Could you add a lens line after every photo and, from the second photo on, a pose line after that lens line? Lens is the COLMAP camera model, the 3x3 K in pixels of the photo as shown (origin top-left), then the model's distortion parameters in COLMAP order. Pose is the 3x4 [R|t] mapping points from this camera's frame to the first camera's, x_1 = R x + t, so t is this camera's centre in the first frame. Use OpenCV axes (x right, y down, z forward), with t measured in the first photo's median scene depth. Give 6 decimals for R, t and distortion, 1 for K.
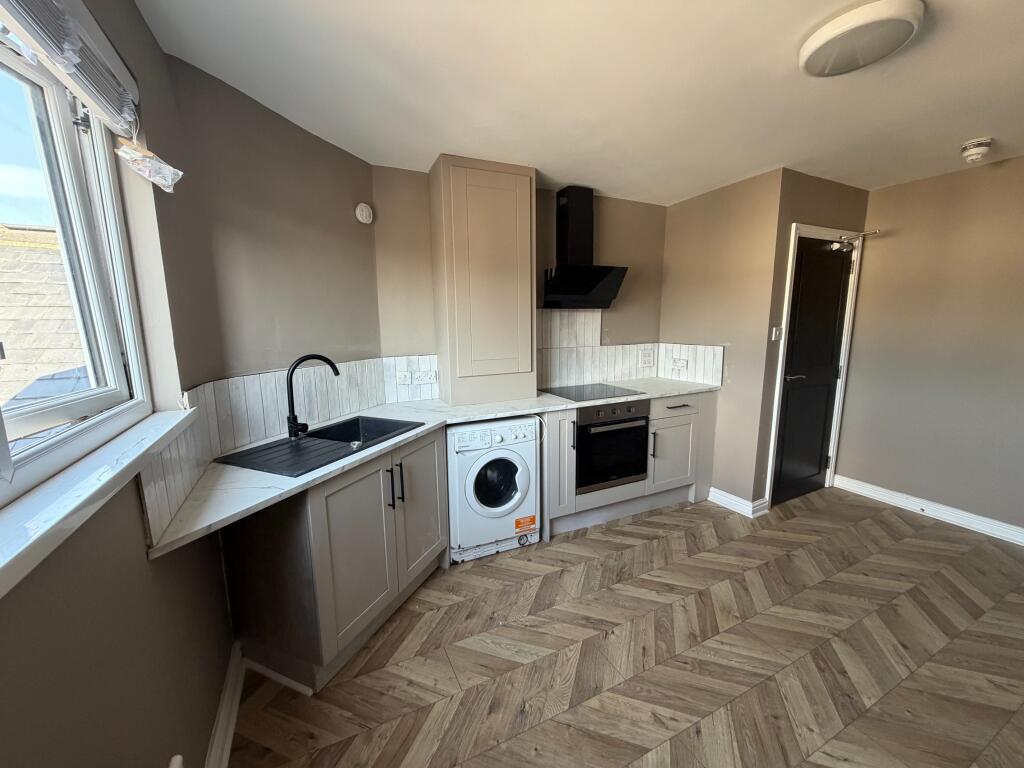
lens RADIAL K [[408.8, 0, 506.9], [0, 408.8, 384.7], [0, 0, 1]] dist [0.000305, 0.000240]
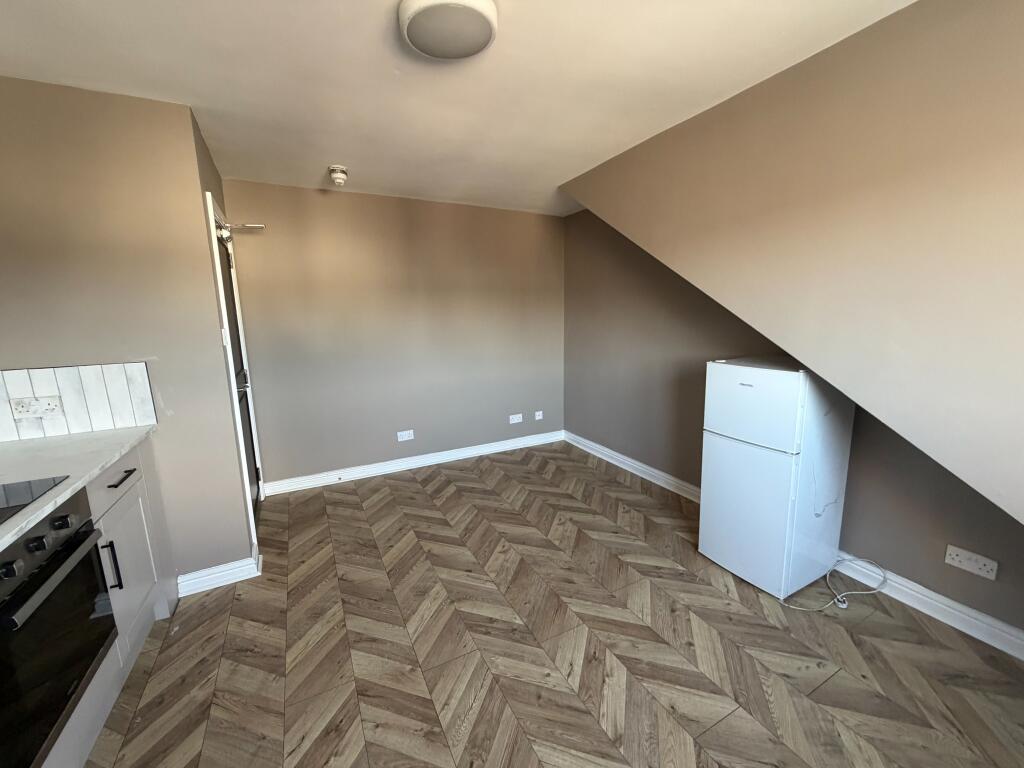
lens RADIAL K [[412.6, 0, 507.8], [0, 412.6, 381.7], [0, 0, 1]] dist [0.002093, 0.000135]
pose [[-0.020583, -0.158887, 0.987082, -0.143967], [0.179102, 0.970735, 0.159990, -0.081288], [-0.983615, 0.180082, 0.008477, 0.557223]]
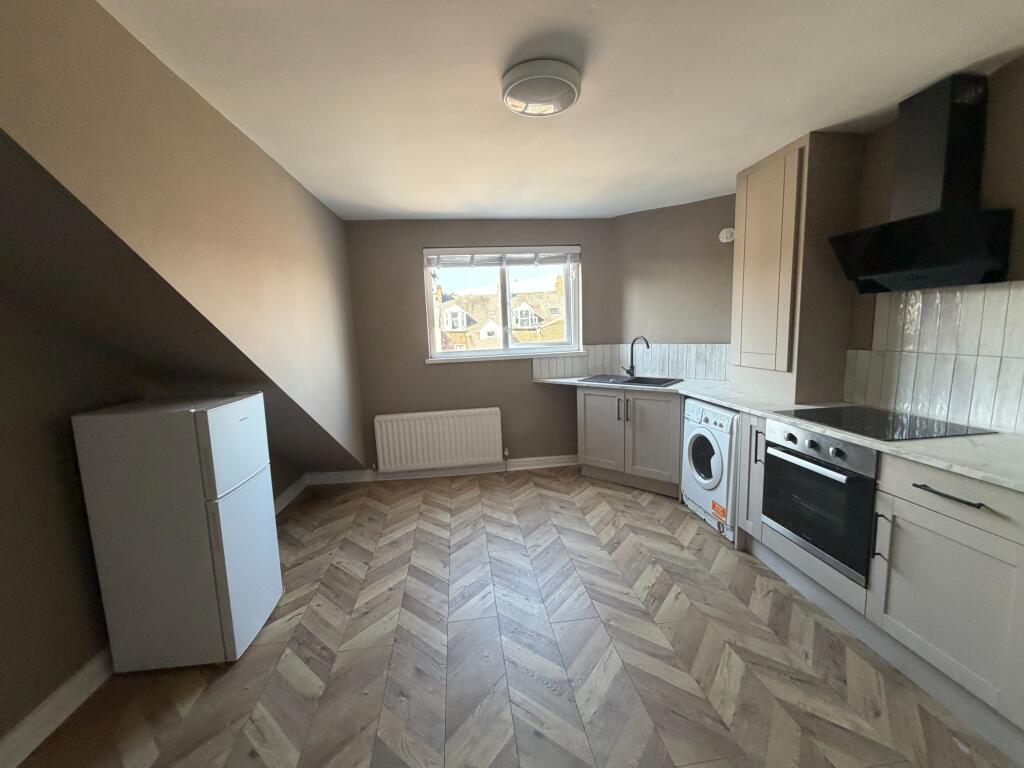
lens RADIAL K [[408.8, 0, 506.9], [0, 408.8, 384.7], [0, 0, 1]] dist [0.000305, 0.000240]
pose [[-0.324331, 0.154845, -0.933184, 1.182583], [-0.107769, 0.974040, 0.199080, -0.126026], [0.939785, 0.165136, -0.299224, 0.777553]]
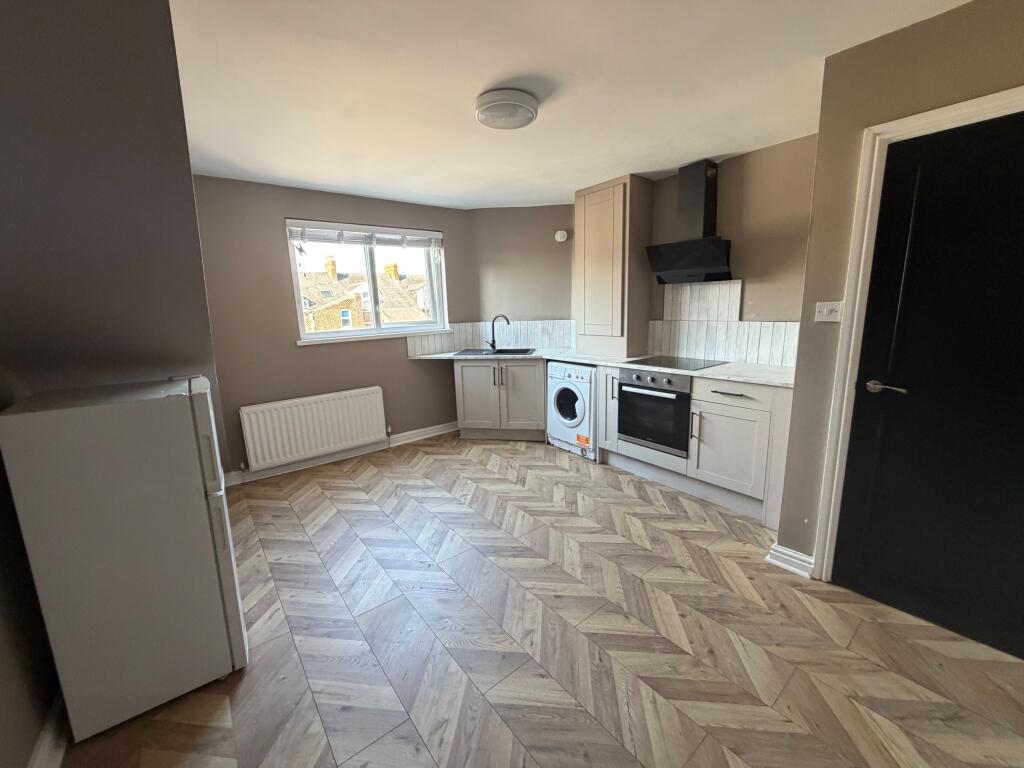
lens RADIAL K [[408.8, 0, 506.9], [0, 408.8, 384.7], [0, 0, 1]] dist [0.000305, 0.000240]
pose [[0.207760, 0.193942, -0.958761, 1.371315], [-0.123561, 0.977500, 0.170957, -0.064544], [0.970344, 0.082947, 0.227049, 0.415123]]
